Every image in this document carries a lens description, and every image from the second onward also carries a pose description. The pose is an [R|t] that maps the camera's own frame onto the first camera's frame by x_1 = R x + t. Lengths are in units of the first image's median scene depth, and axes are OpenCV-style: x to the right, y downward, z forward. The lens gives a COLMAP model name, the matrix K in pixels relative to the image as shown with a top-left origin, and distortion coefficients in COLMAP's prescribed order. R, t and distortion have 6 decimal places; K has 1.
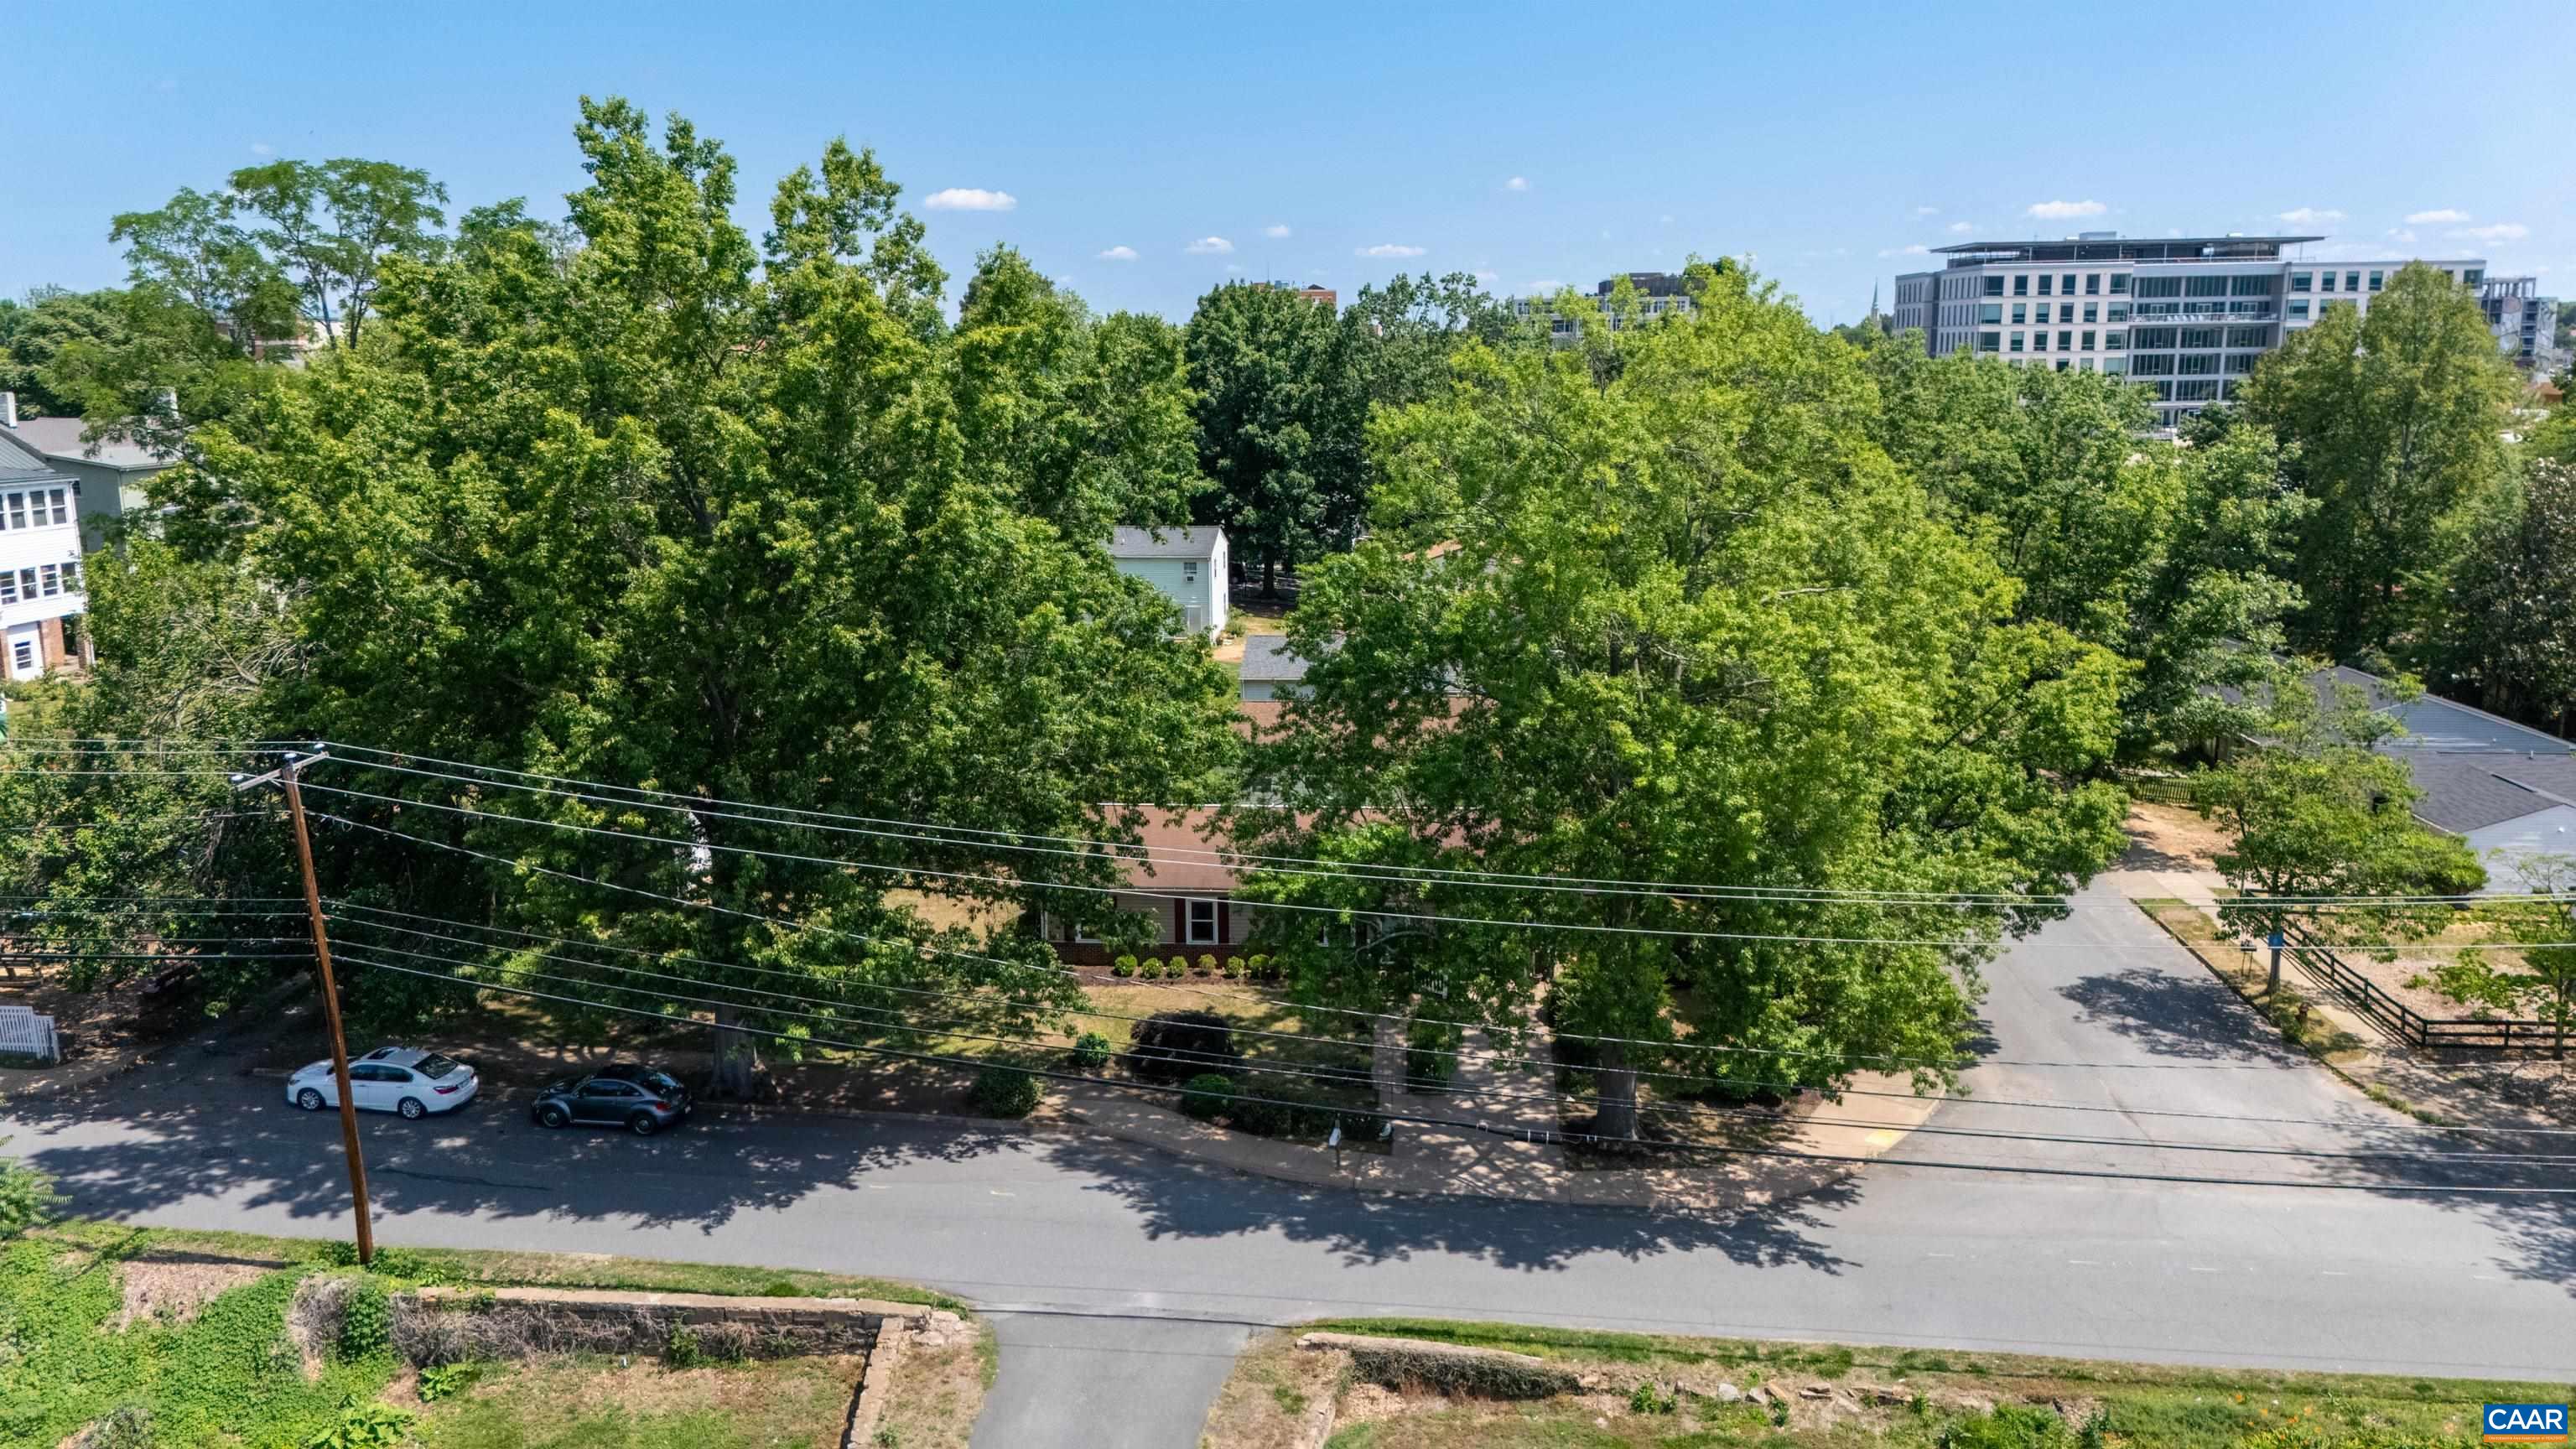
lens RADIAL K [[1933.4, 0, 1288.0], [0, 1933.4, 724.5], [0, 0, 1]] dist [0.013658, 0.002577]
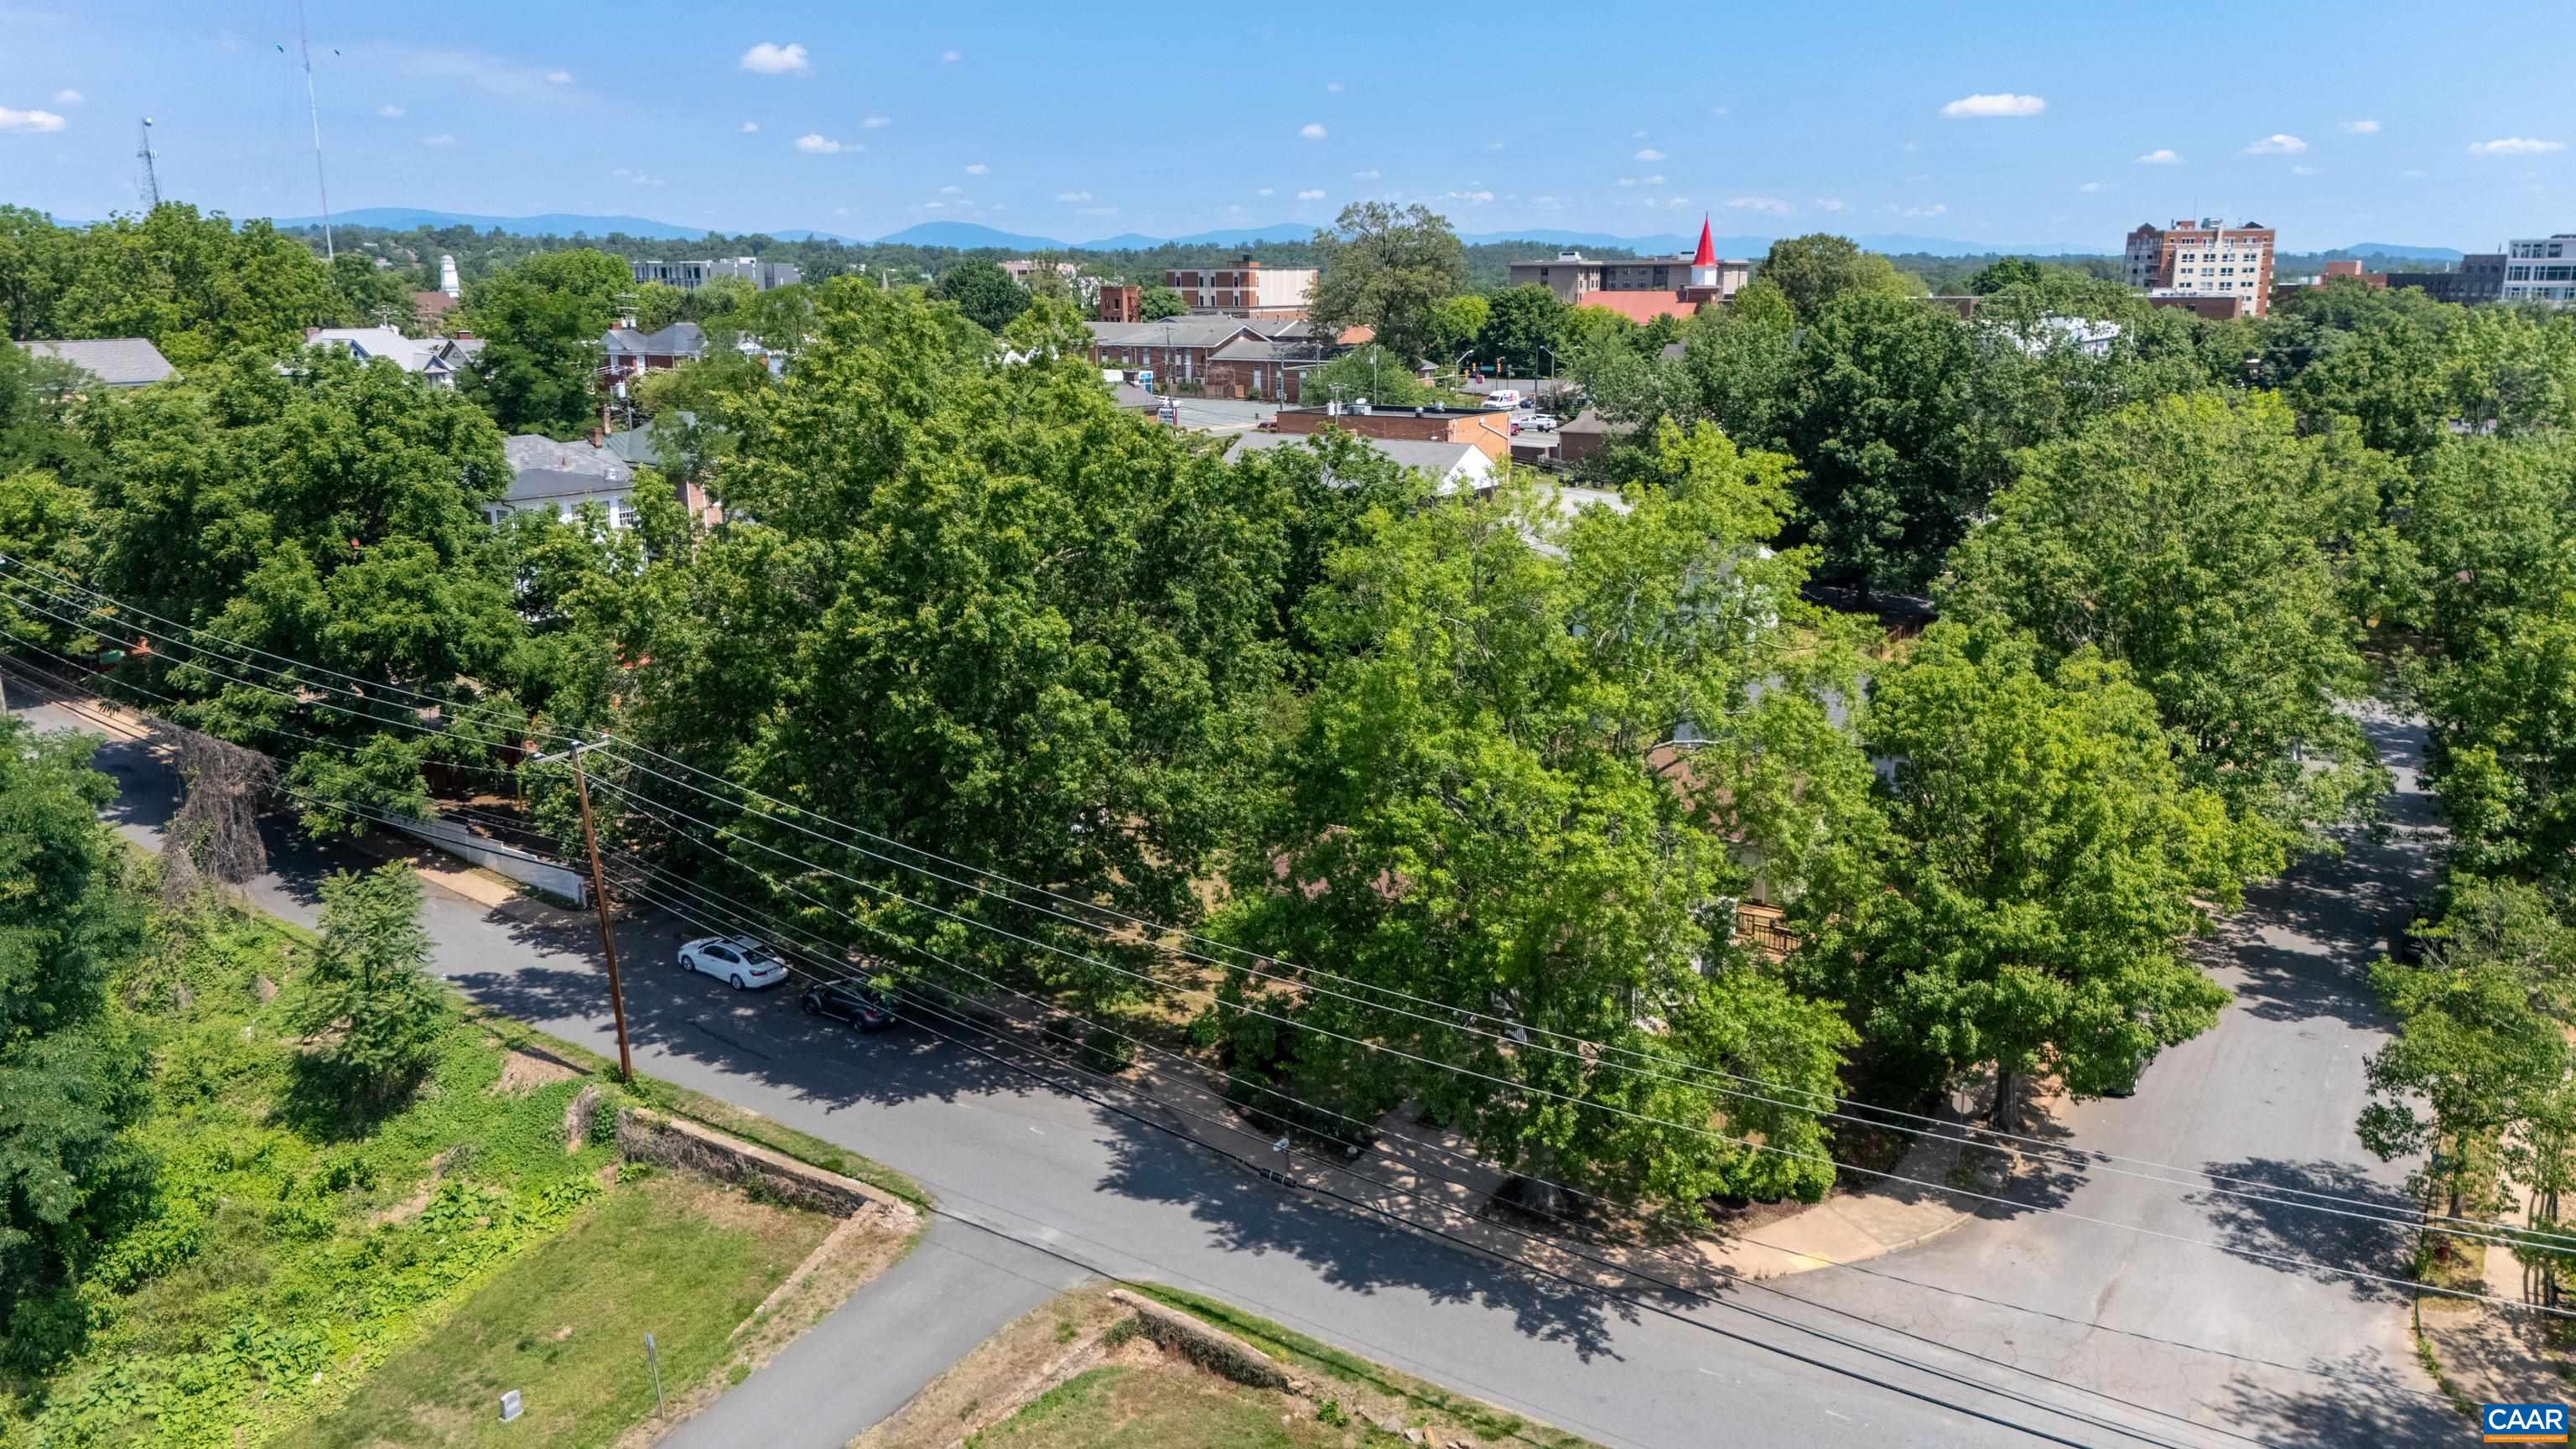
lens RADIAL K [[1933.4, 0, 1288.0], [0, 1933.4, 724.5], [0, 0, 1]] dist [0.013658, 0.002577]
pose [[0.875496, 0.115241, -0.469283, 0.636408], [-0.094078, 0.993213, 0.068389, -0.144948], [0.473979, -0.015725, 0.880396, -0.057711]]
